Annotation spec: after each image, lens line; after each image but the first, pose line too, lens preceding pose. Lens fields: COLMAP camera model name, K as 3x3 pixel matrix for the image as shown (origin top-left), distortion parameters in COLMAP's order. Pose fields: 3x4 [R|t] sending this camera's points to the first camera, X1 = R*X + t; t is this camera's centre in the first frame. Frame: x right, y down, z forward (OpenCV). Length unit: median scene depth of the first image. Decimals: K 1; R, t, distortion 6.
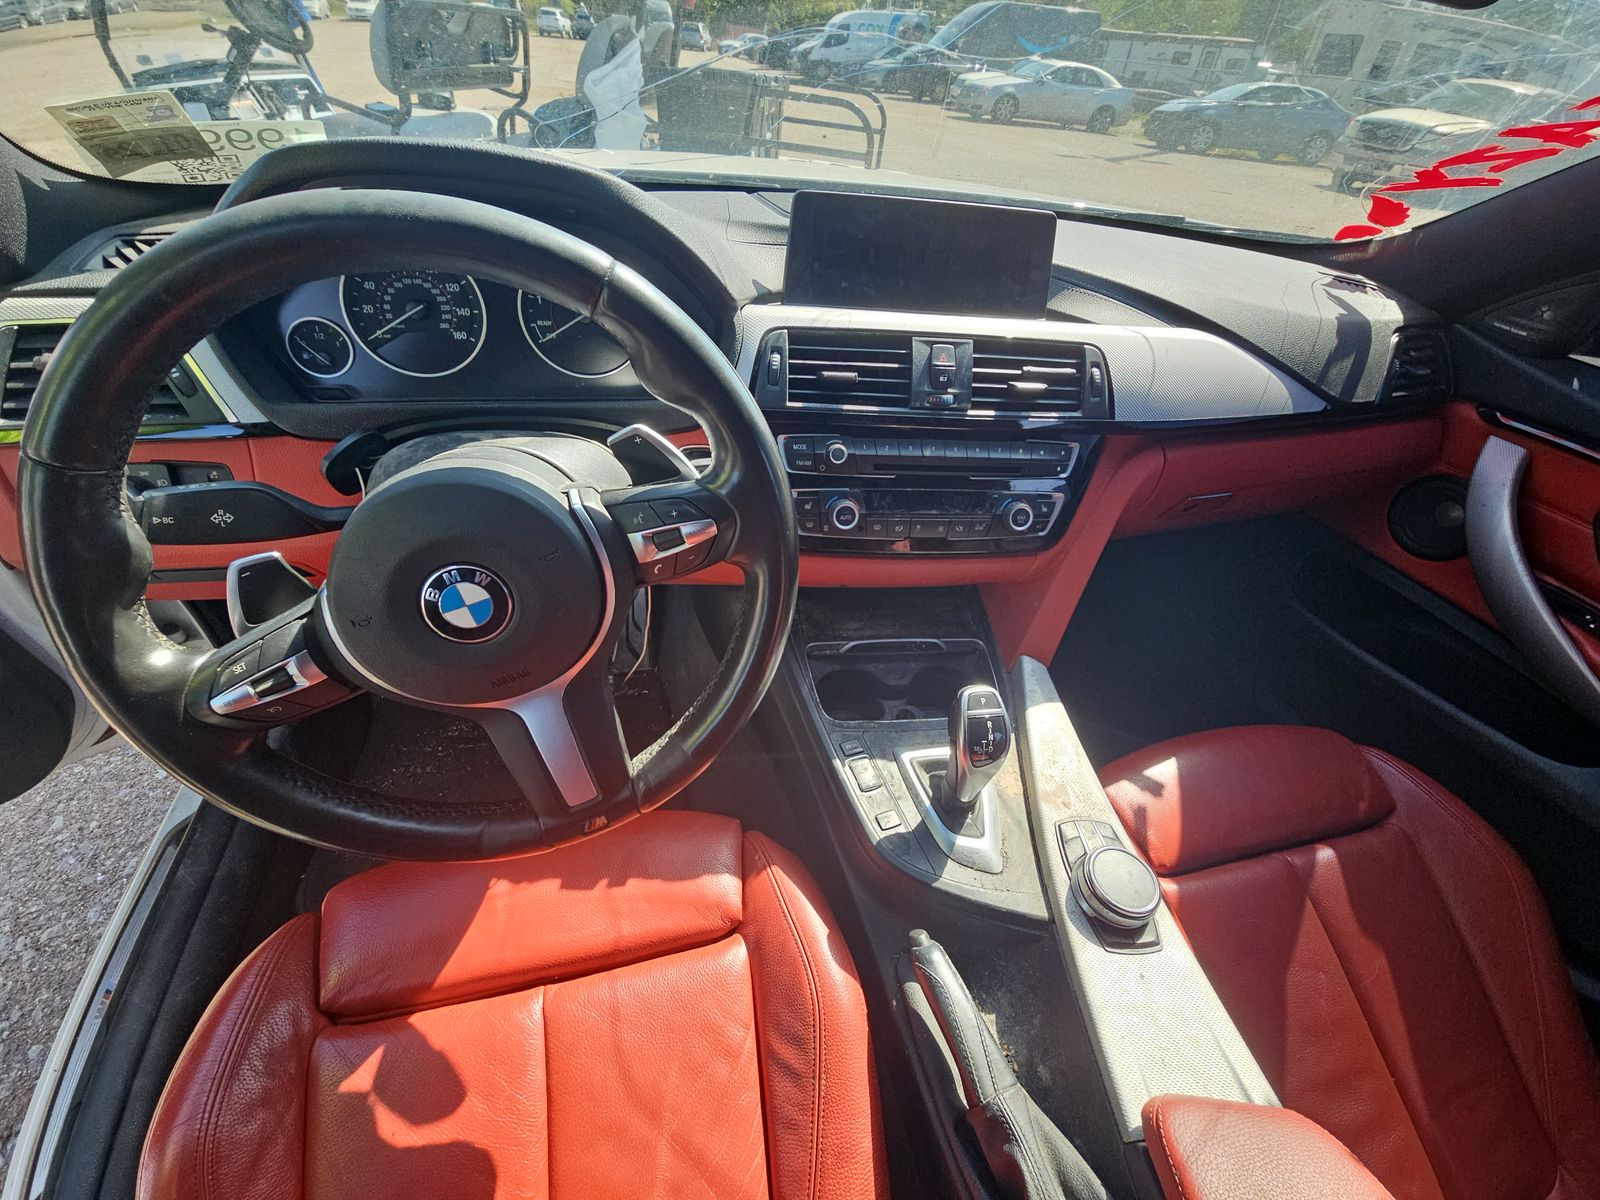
lens RADIAL K [[663.1, 0, 797.3], [0, 663.1, 597.3], [0, 0, 1]] dist [0.022965, -0.018089]
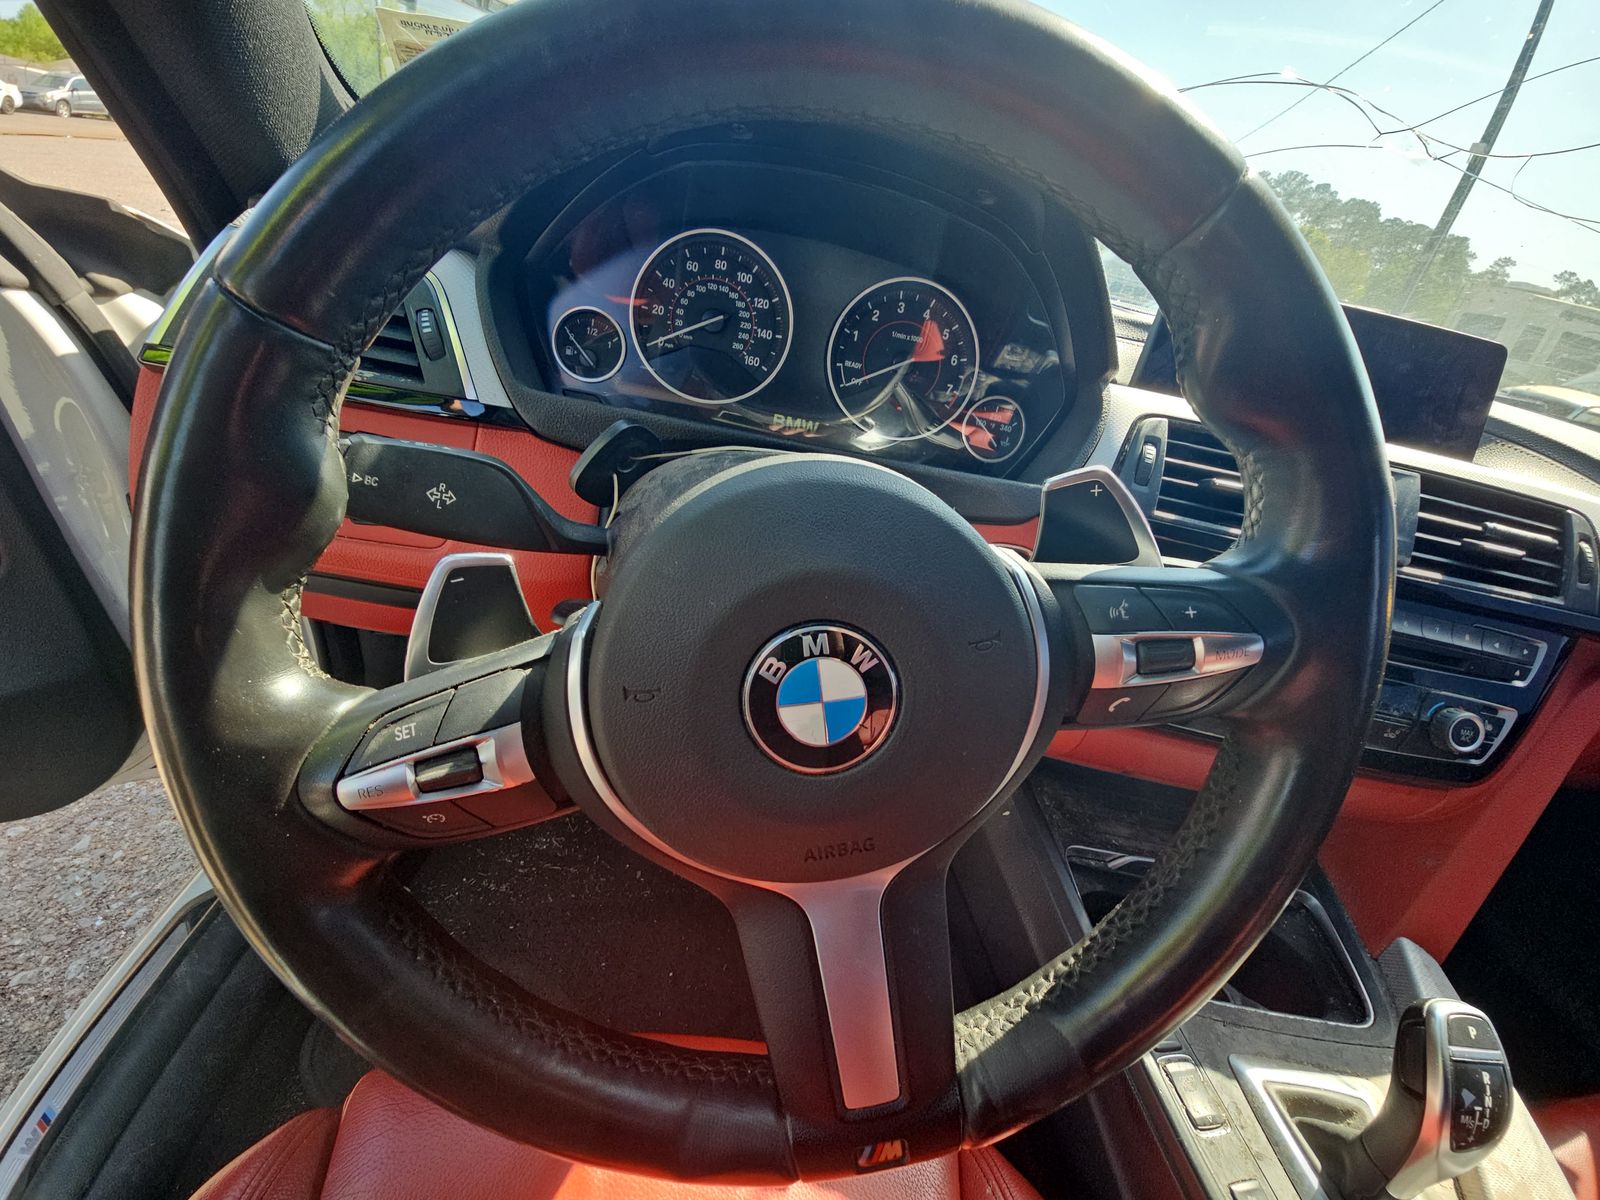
lens RADIAL K [[663.1, 0, 797.3], [0, 663.1, 597.3], [0, 0, 1]] dist [0.022965, -0.018089]
pose [[0.976063, 0.182323, -0.118571, -0.281146], [-0.203930, 0.956718, -0.207615, 0.028373], [0.075585, 0.226826, 0.970998, 0.273049]]
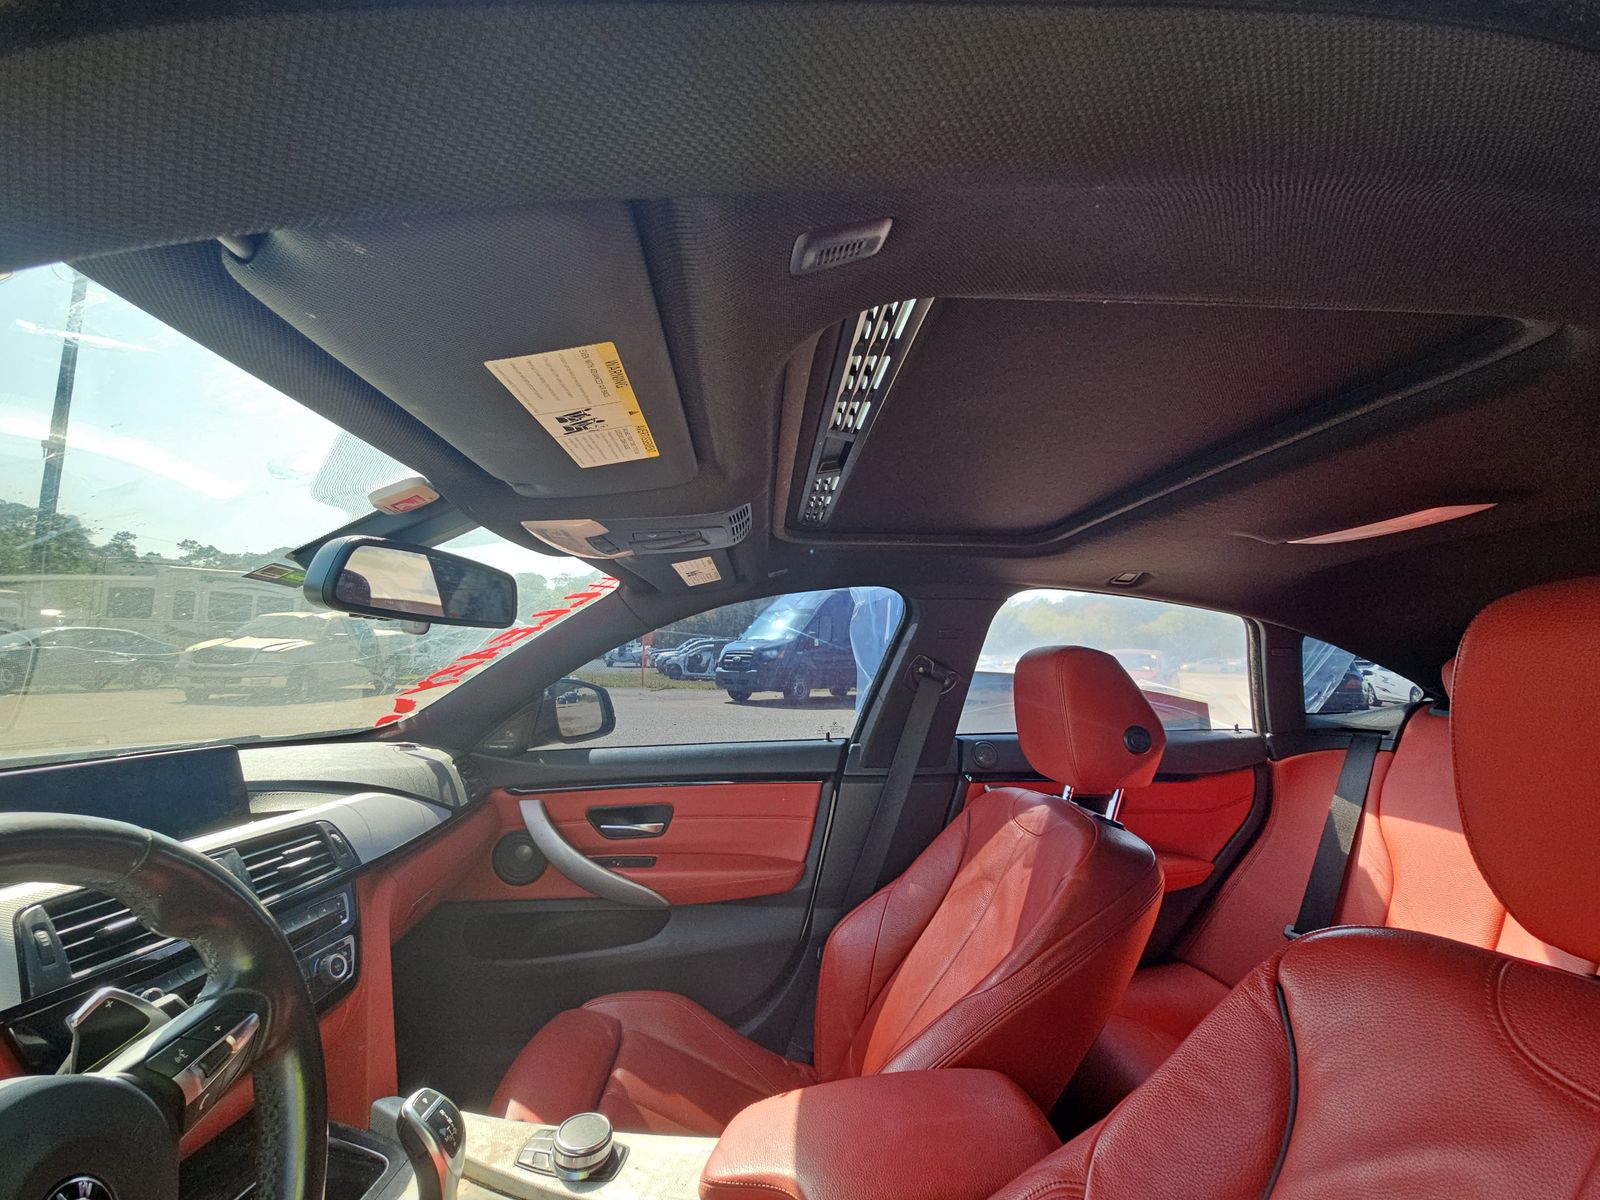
lens RADIAL K [[661.9, 0, 799.1], [0, 661.9, 582.5], [0, 0, 1]] dist [0.022280, -0.016303]
pose [[0.204636, 0.026452, 0.978481, -0.663989], [0.619736, 0.770258, -0.150432, 0.037085], [-0.757662, 0.637183, 0.141229, -0.188623]]
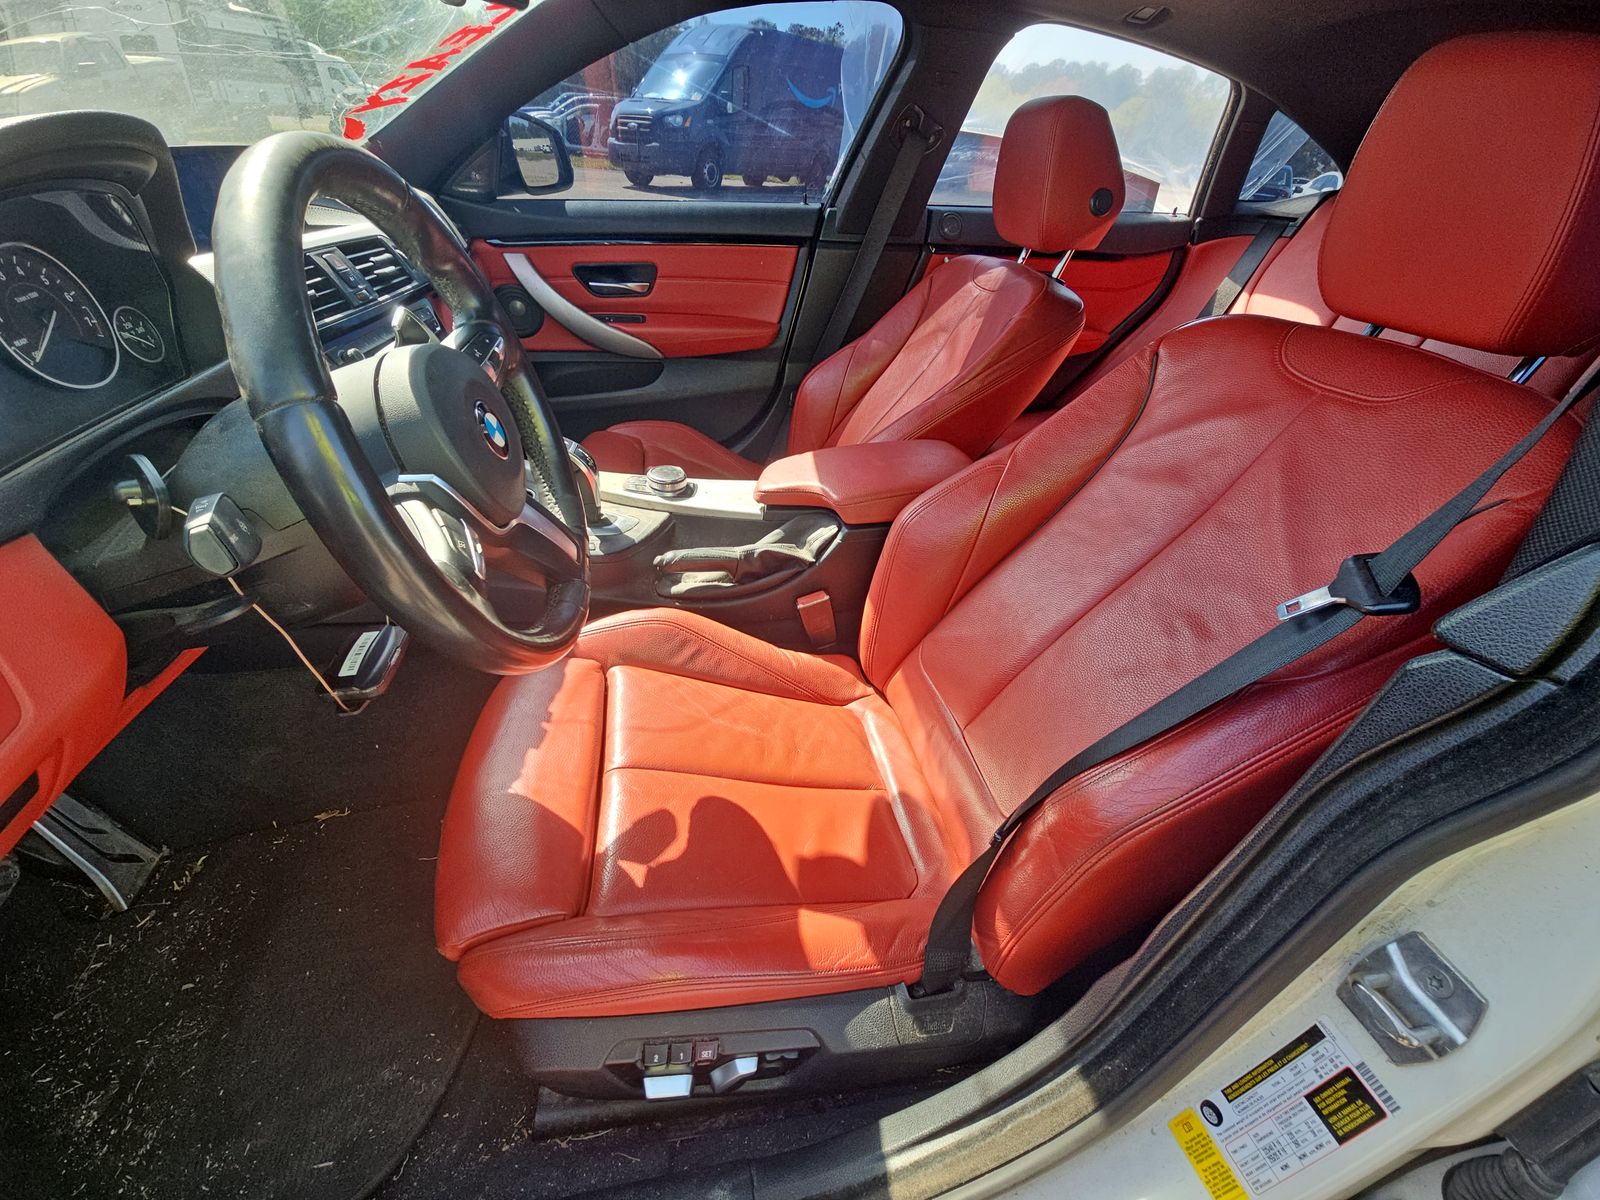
lens RADIAL K [[654.5, 0, 807.0], [0, 654.5, 607.3], [0, 0, 1]] dist [-0.007603, 0.000165]
pose [[0.079319, -0.643774, 0.761094, -1.050907], [0.578518, 0.651499, 0.490782, -0.023417], [-0.811804, 0.401378, 0.424111, 0.008119]]
